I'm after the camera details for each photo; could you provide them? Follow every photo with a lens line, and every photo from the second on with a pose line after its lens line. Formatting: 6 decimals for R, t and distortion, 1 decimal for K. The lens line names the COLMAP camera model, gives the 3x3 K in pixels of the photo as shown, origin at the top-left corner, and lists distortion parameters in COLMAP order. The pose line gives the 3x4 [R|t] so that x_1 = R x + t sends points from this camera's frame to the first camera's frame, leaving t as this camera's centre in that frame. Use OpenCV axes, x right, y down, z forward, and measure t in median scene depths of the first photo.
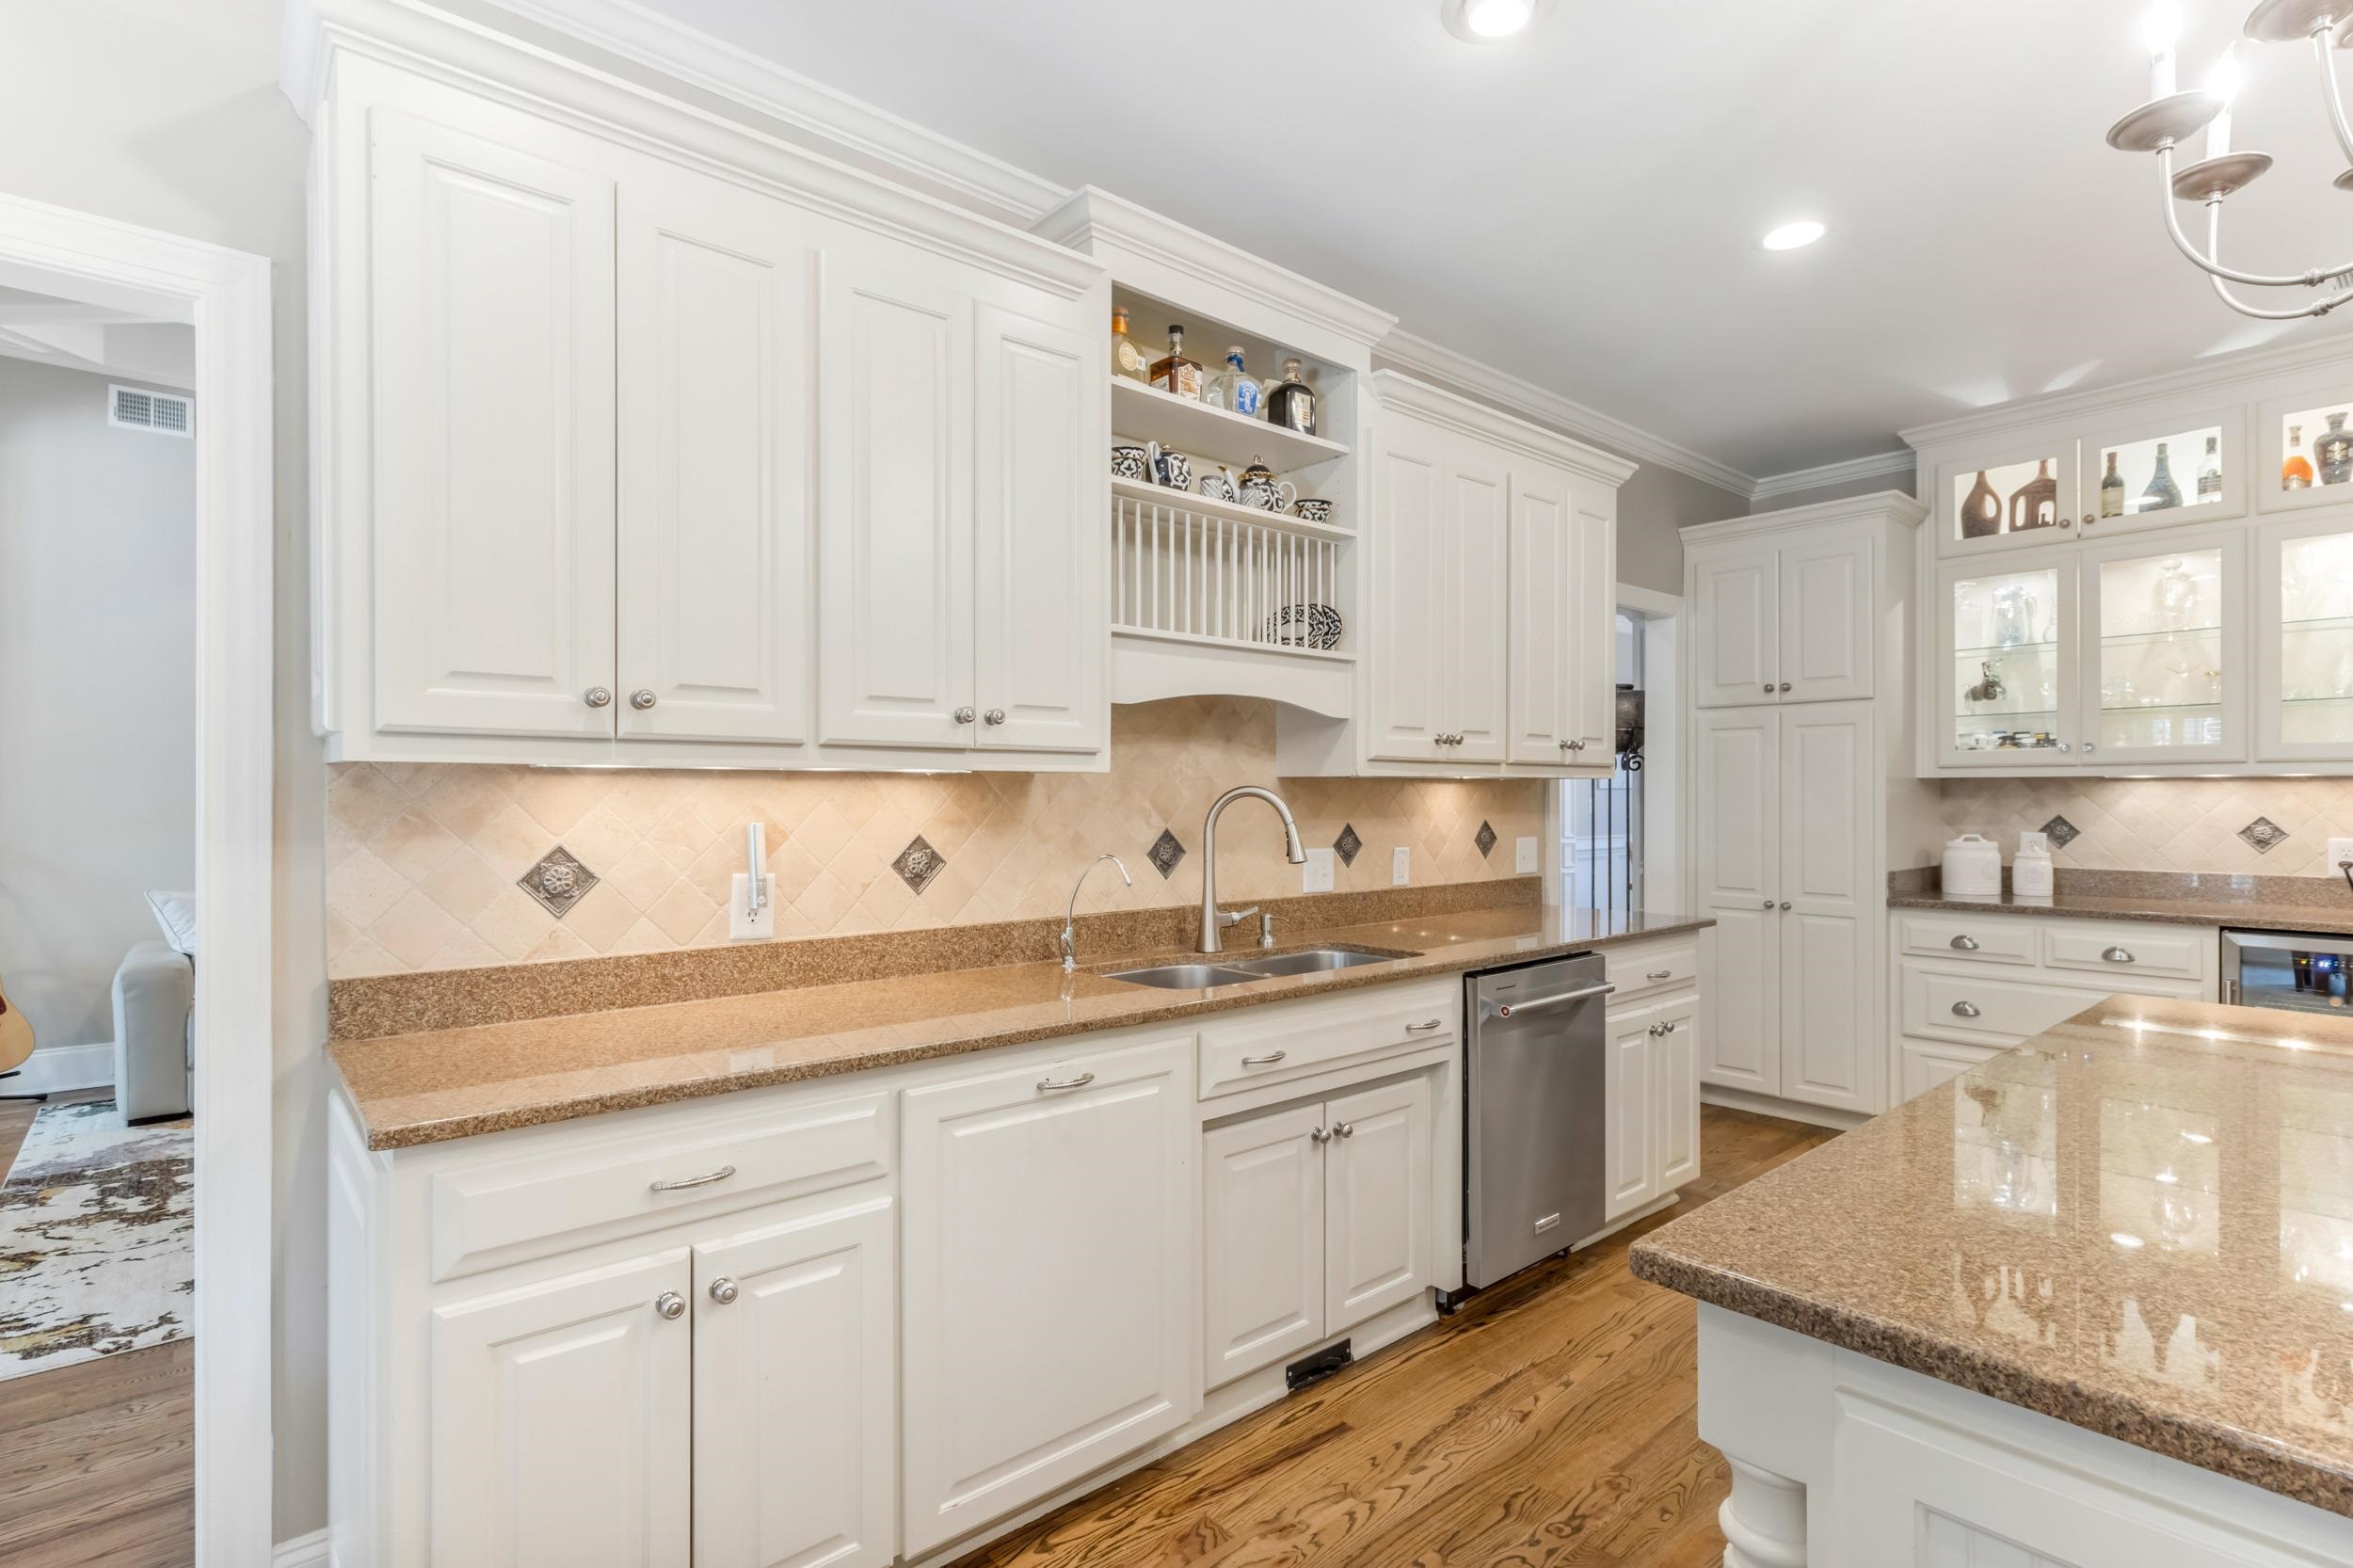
lens RADIAL K [[1126.1, 0, 1177.3], [0, 1126.1, 789.1], [0, 0, 1]] dist [-0.002788, -0.000068]
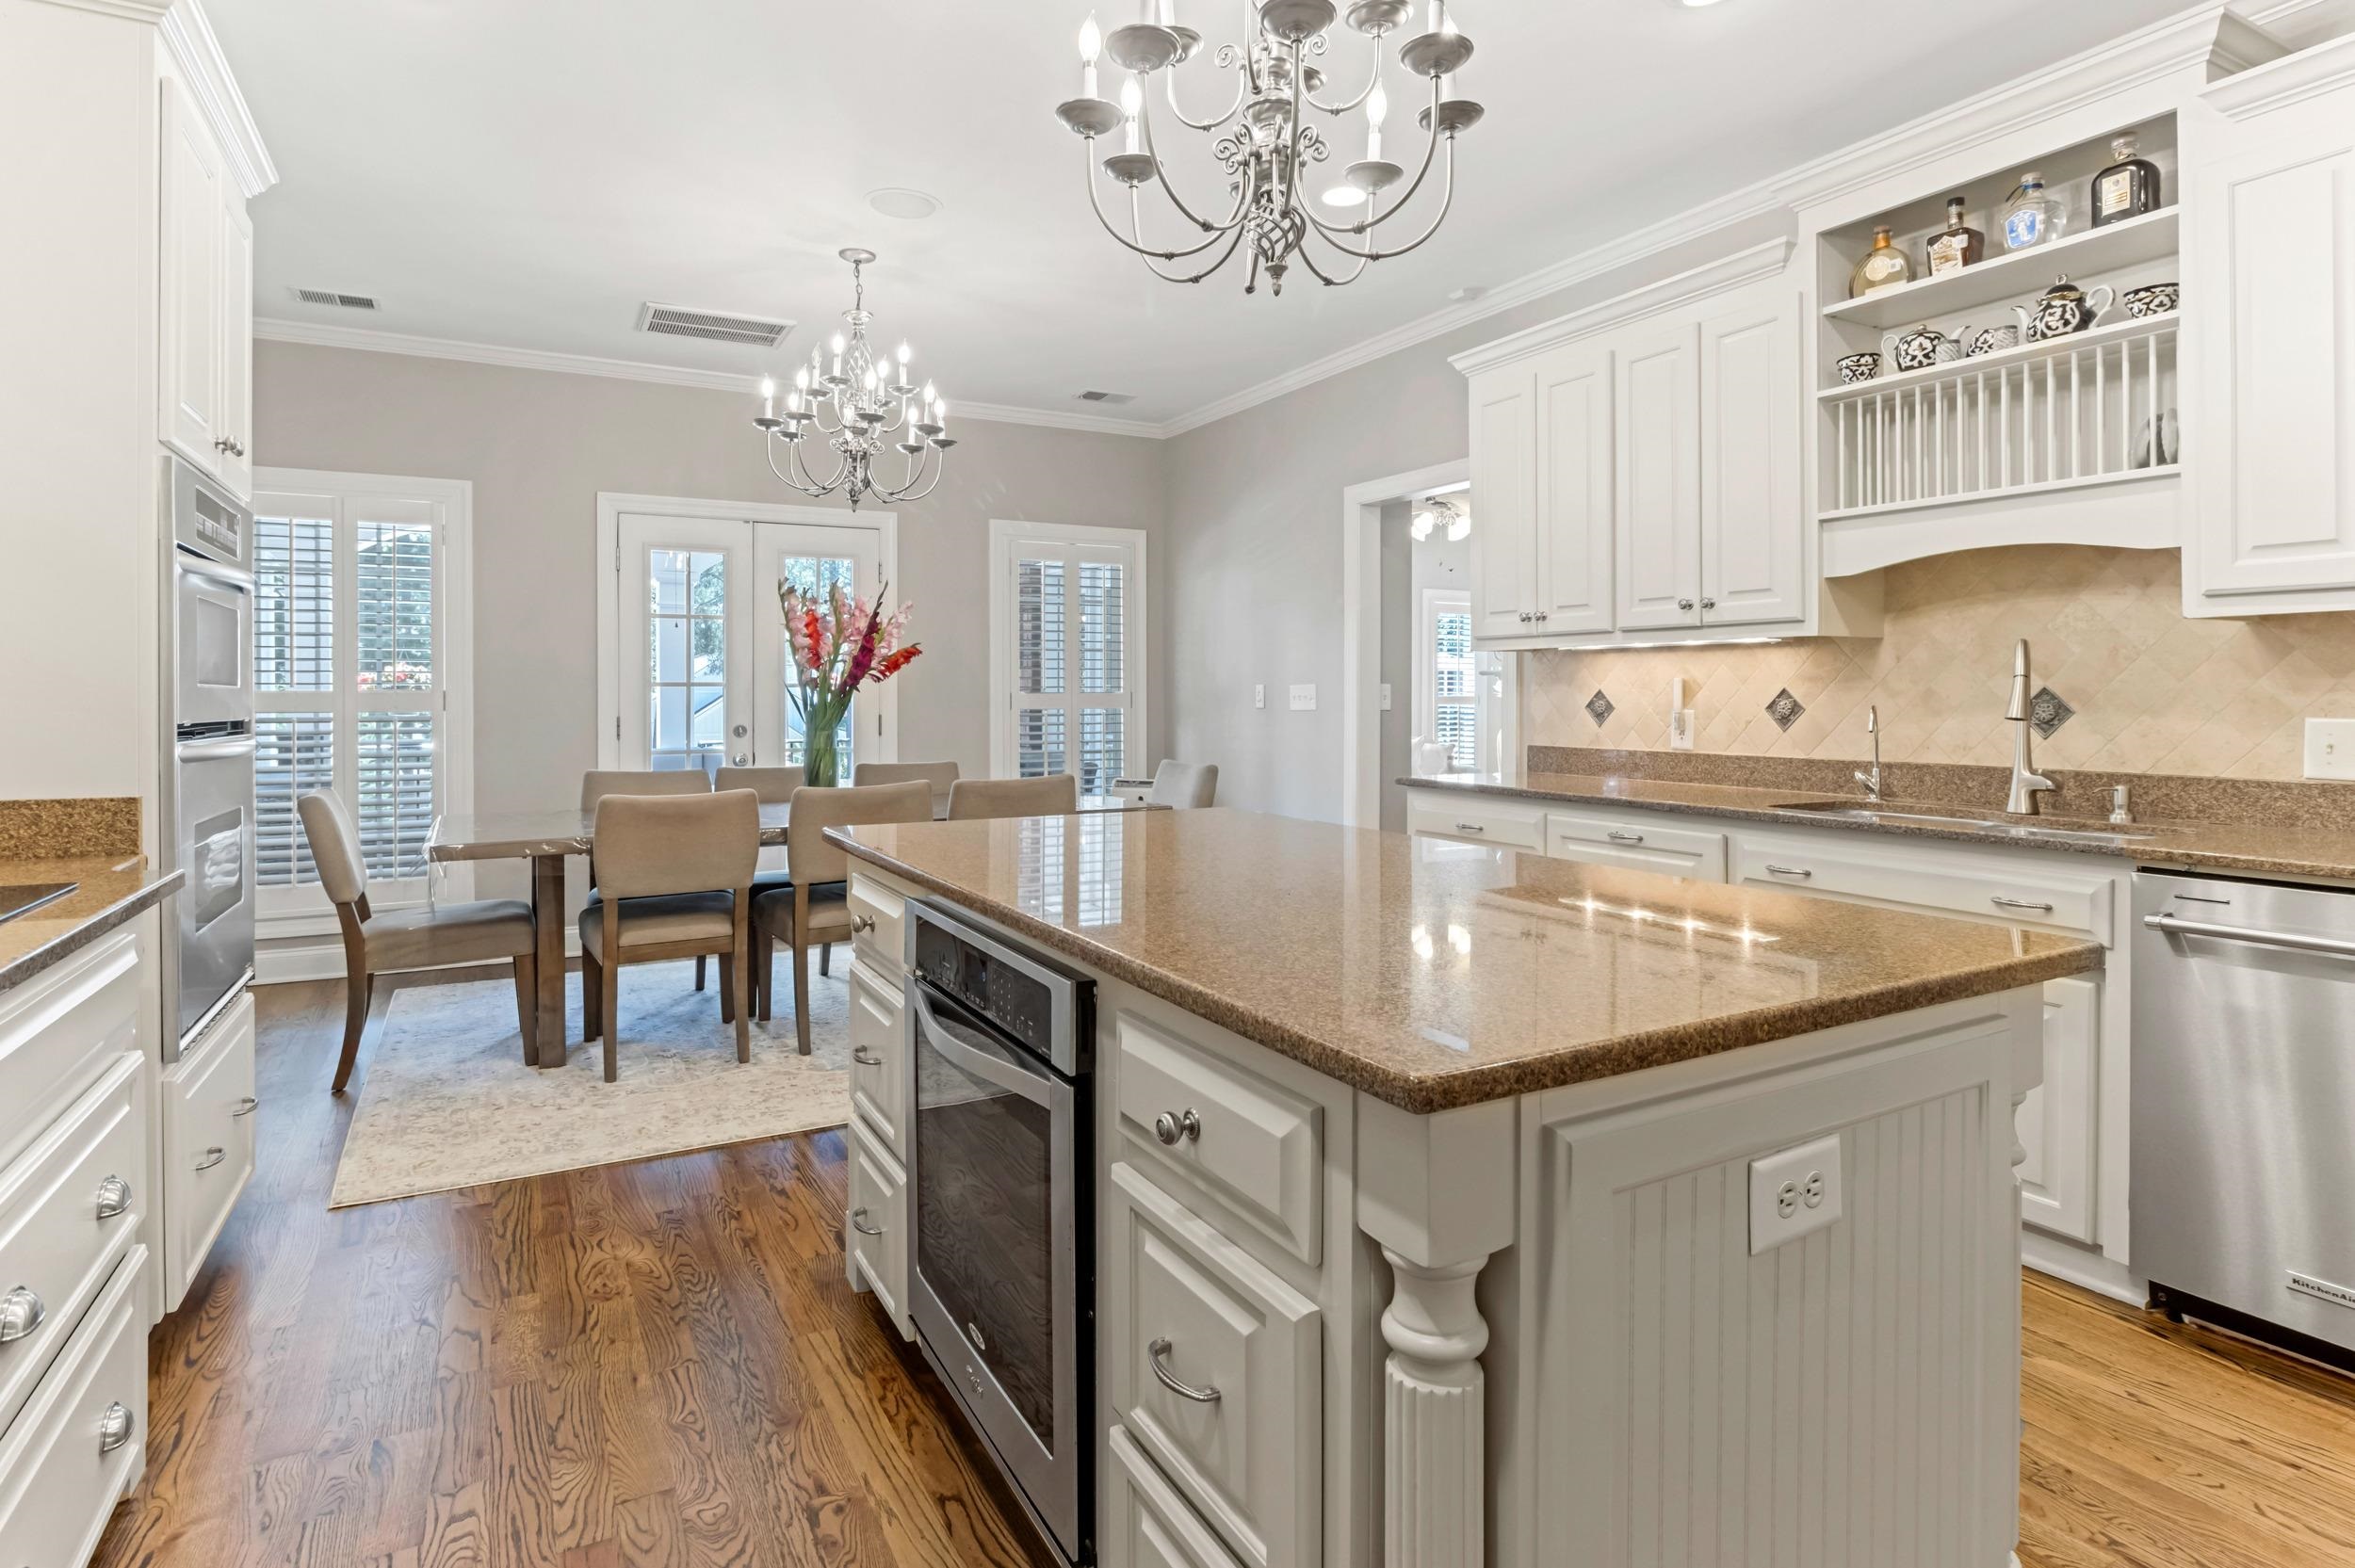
lens RADIAL K [[1213.9, 0, 1182.5], [0, 1213.9, 695.5], [0, 0, 1]] dist [-0.001541, -0.000305]
pose [[-0.207300, 0.004646, -0.978266, 1.354050], [0.010636, 0.999940, 0.002495, 0.038496], [0.978220, -0.009887, -0.207337, 0.592435]]
